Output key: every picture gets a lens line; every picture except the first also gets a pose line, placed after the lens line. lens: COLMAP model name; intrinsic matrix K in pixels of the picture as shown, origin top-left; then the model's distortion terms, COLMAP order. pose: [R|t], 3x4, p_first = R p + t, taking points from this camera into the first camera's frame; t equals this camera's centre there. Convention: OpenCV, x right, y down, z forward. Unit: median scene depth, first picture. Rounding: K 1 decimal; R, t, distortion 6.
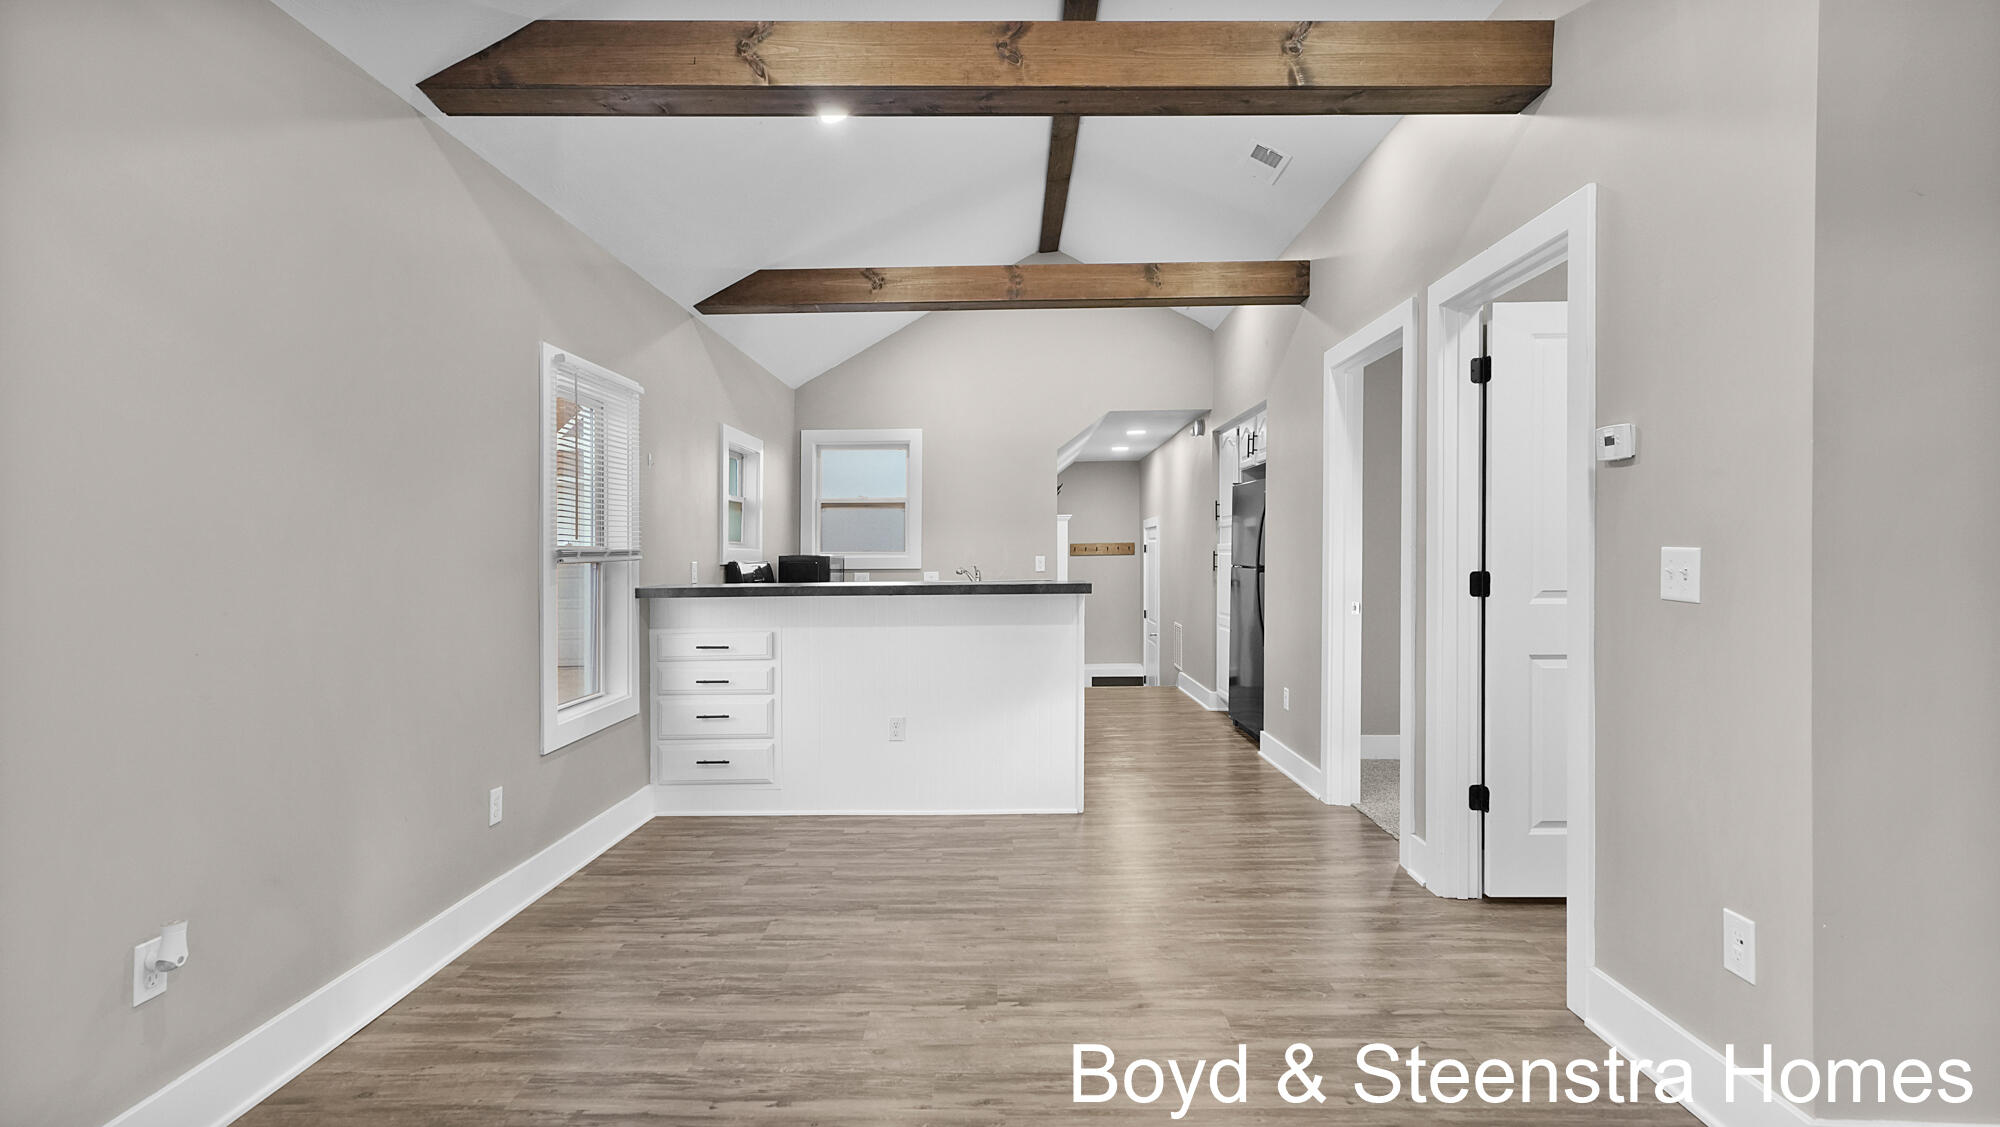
lens RADIAL K [[973.0, 0, 999.3], [0, 973.0, 562.2], [0, 0, 1]] dist [0.008016, 0.001365]
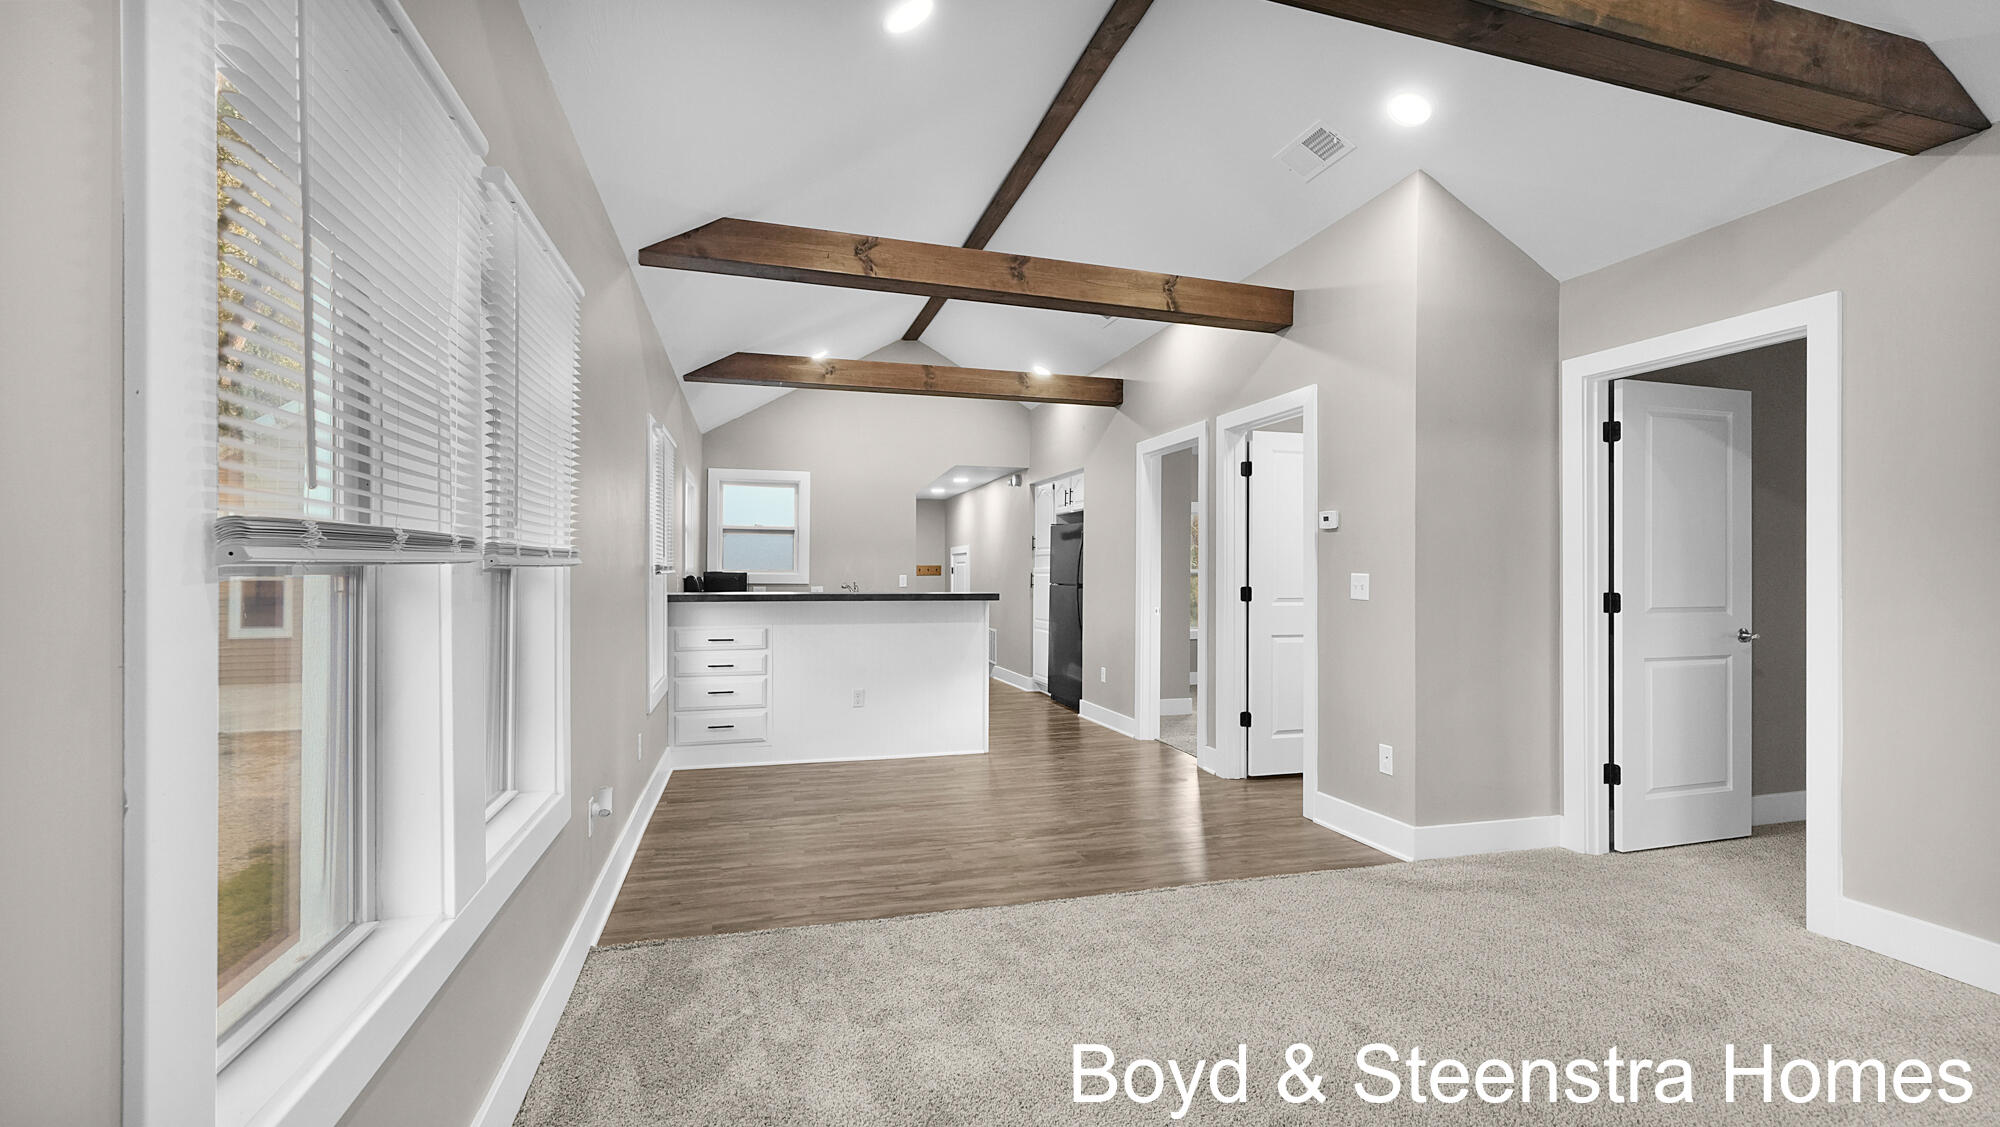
lens RADIAL K [[885.2, 0, 1033.3], [0, 885.2, 557.5], [0, 0, 1]] dist [-0.002734, 0.000121]
pose [[0.949139, 0.020174, 0.314209, -0.269295], [-0.011120, 0.999470, -0.030583, 0.007890], [-0.314660, 0.025533, 0.948861, -0.274718]]
